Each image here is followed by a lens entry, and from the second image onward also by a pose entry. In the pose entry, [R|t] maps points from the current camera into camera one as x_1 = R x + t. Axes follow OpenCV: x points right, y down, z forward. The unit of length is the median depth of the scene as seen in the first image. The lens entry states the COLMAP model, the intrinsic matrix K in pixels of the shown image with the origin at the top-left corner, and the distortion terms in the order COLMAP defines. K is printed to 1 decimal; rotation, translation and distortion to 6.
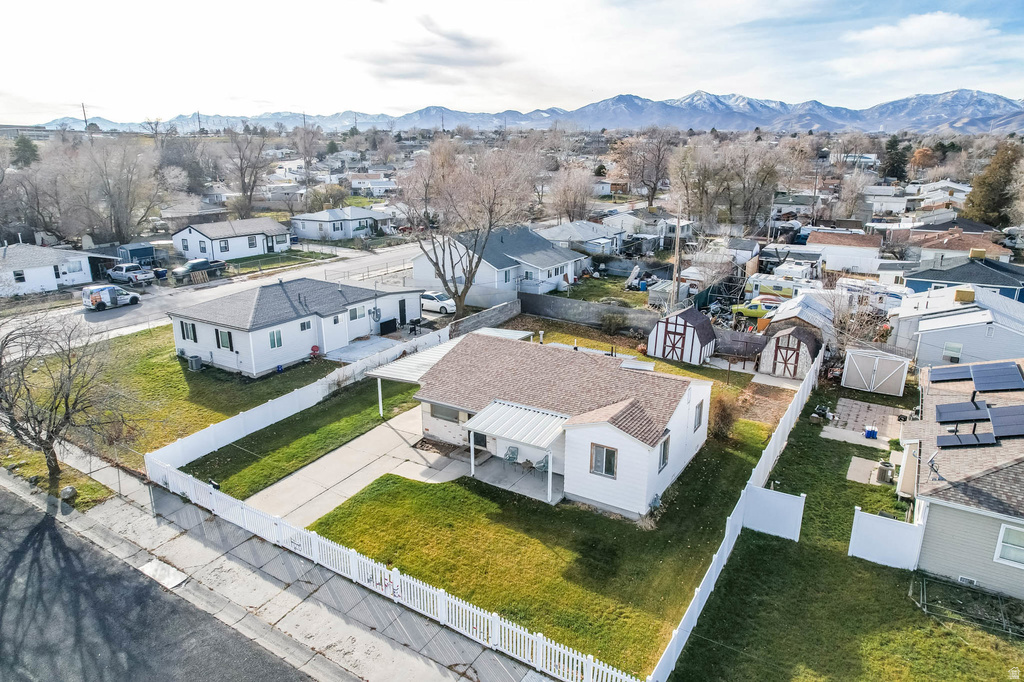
lens RADIAL K [[656.2, 0, 510.1], [0, 656.2, 340.1], [0, 0, 1]] dist [-0.080589, 0.071278]
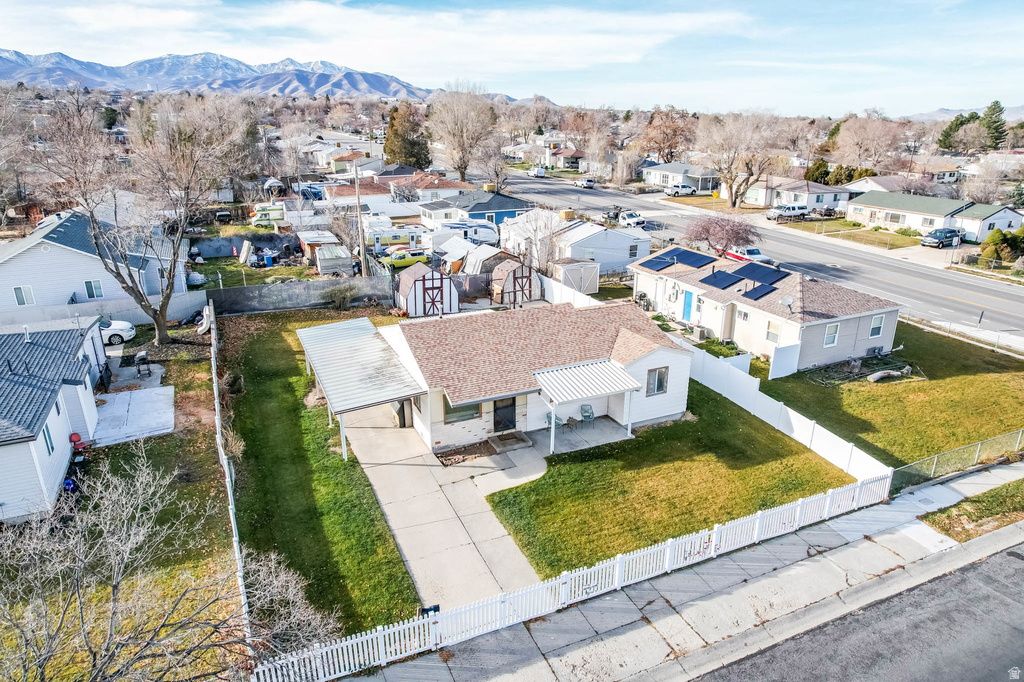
lens RADIAL K [[656.2, 0, 510.1], [0, 656.2, 340.1], [0, 0, 1]] dist [-0.080589, 0.071278]
pose [[0.547018, -0.275413, 0.790518, -0.621212], [0.229995, 0.957435, 0.174416, -0.101277], [-0.804906, 0.086407, 0.587077, 0.370103]]
